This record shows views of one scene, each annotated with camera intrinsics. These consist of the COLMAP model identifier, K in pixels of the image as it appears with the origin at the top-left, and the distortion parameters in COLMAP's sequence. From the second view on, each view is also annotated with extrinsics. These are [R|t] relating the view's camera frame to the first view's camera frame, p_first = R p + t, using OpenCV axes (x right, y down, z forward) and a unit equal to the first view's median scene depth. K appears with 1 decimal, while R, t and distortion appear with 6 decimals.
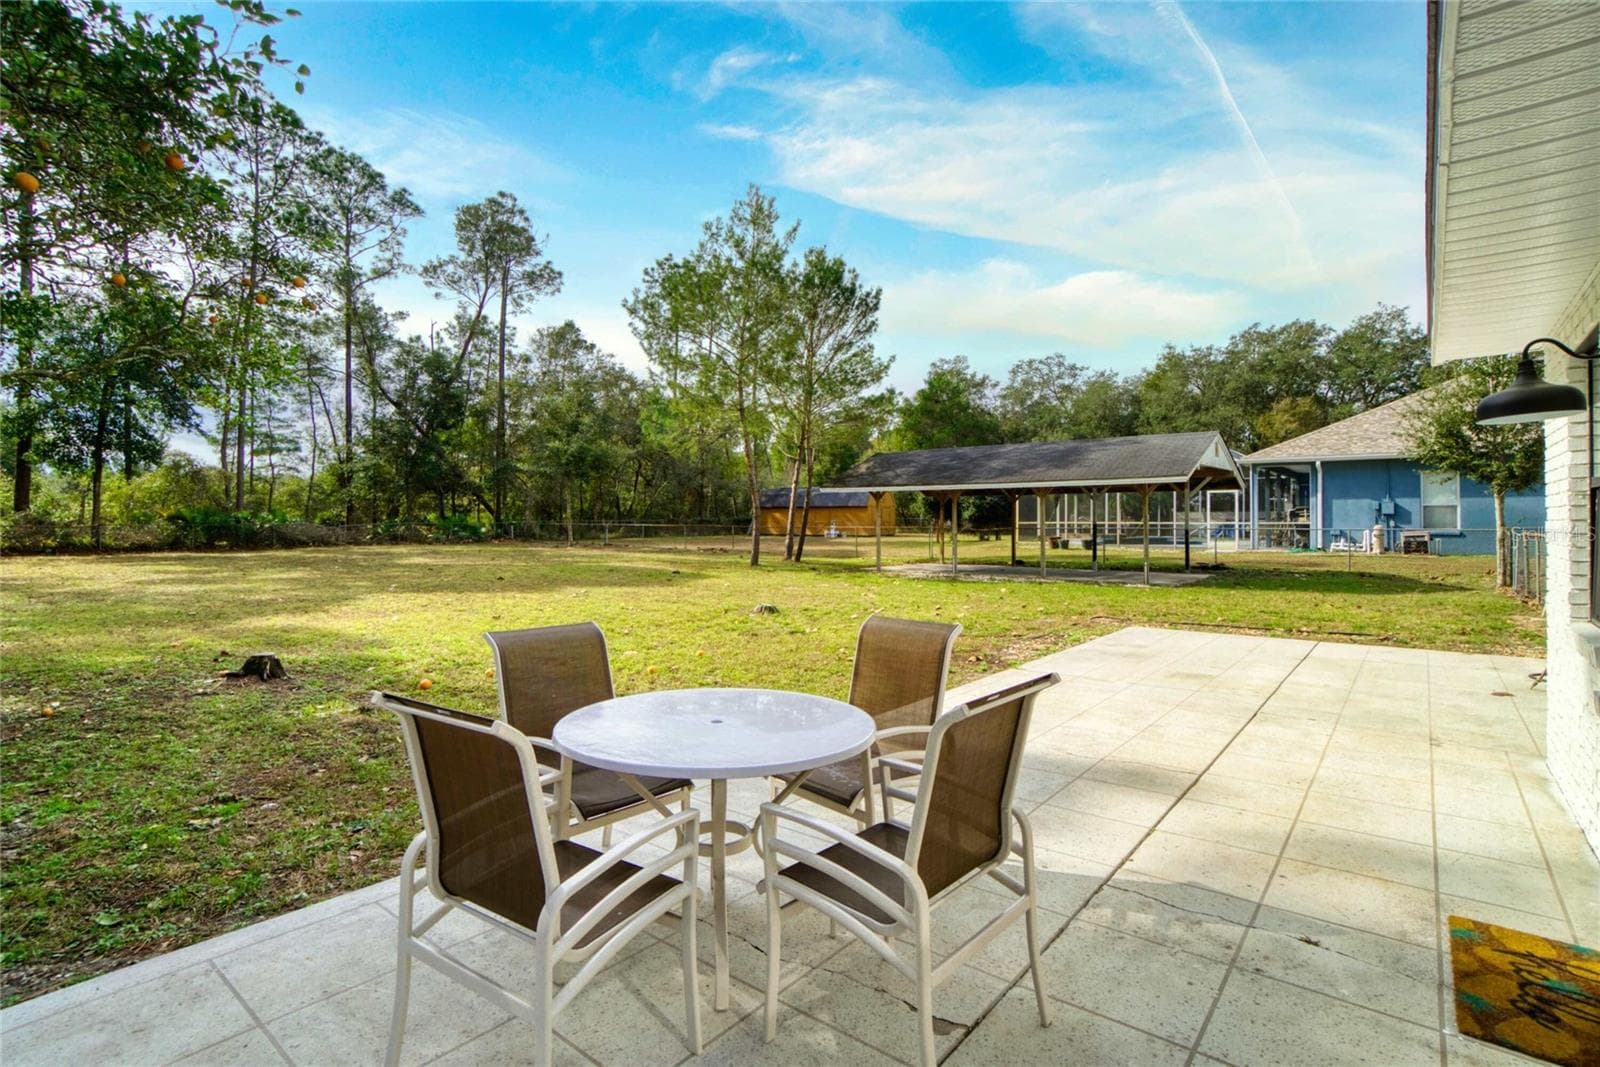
lens RADIAL K [[772.5, 0, 800.0], [0, 772.5, 533.5], [0, 0, 1]] dist [-0.018679, 0.000222]
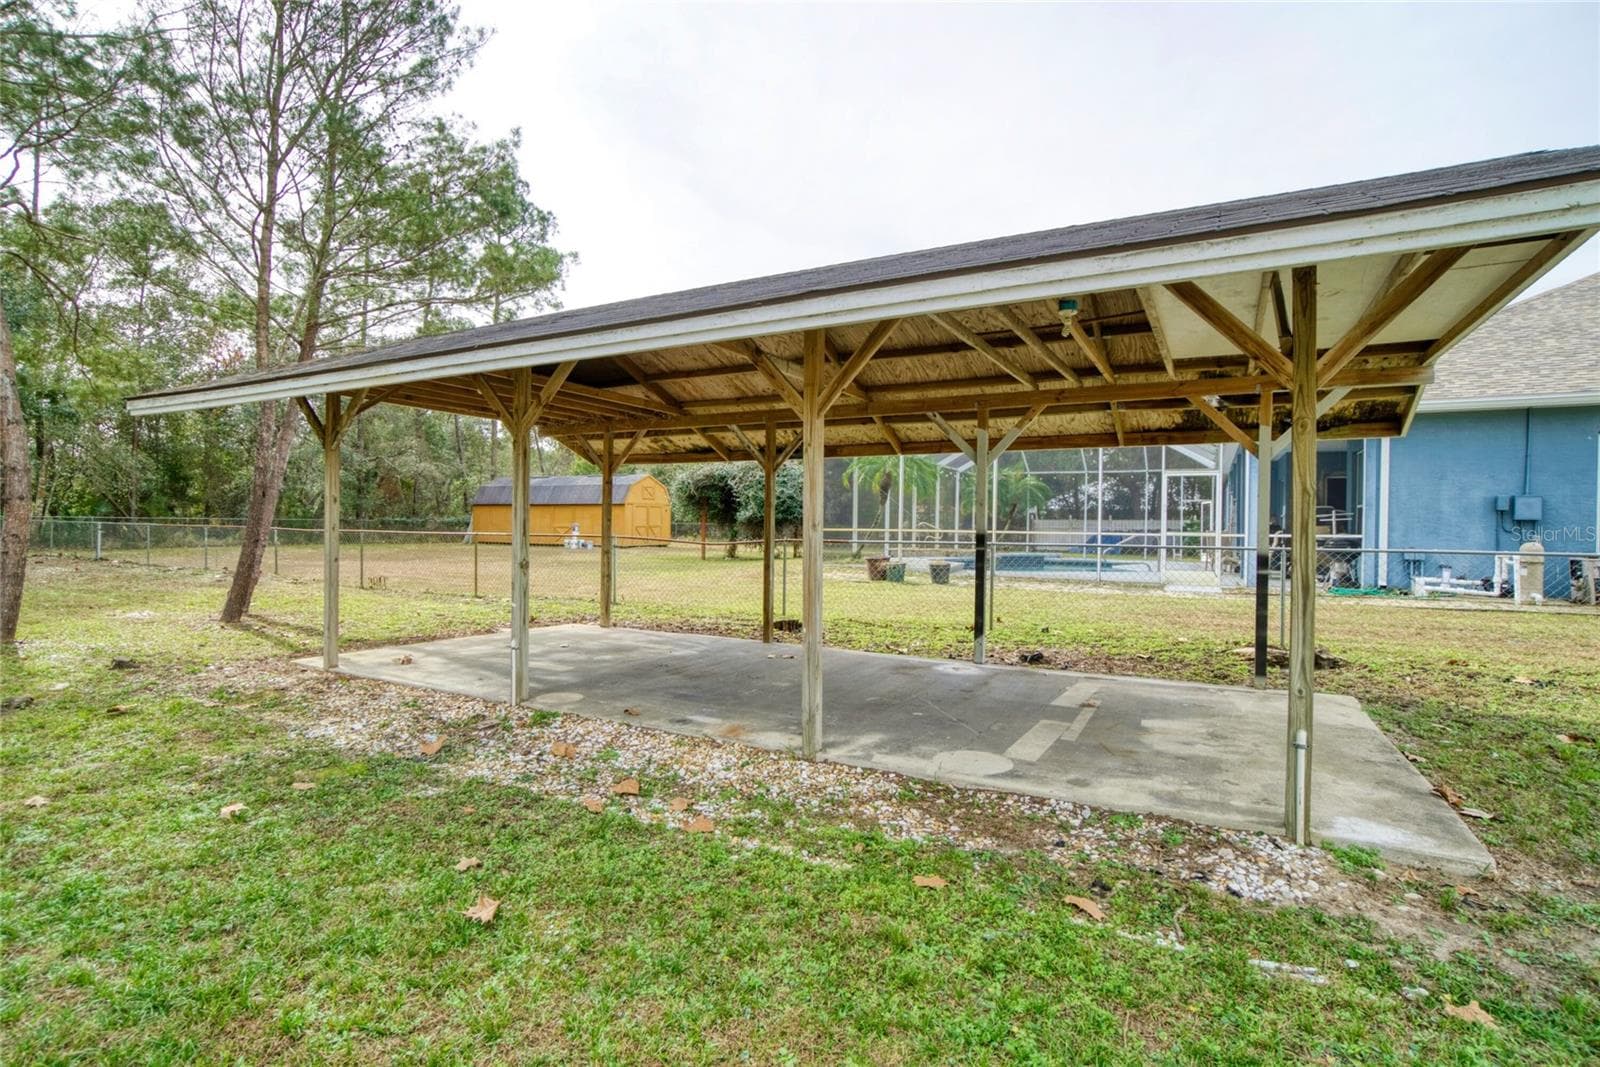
lens RADIAL K [[777.6, 0, 800.0], [0, 777.6, 533.5], [0, 0, 1]] dist [0.002961, 0.000567]
pose [[0.979464, 0.014747, 0.201079, 0.167177], [-0.012501, 0.999845, -0.012438, -0.004218], [-0.201231, 0.009669, 0.979496, 0.482604]]
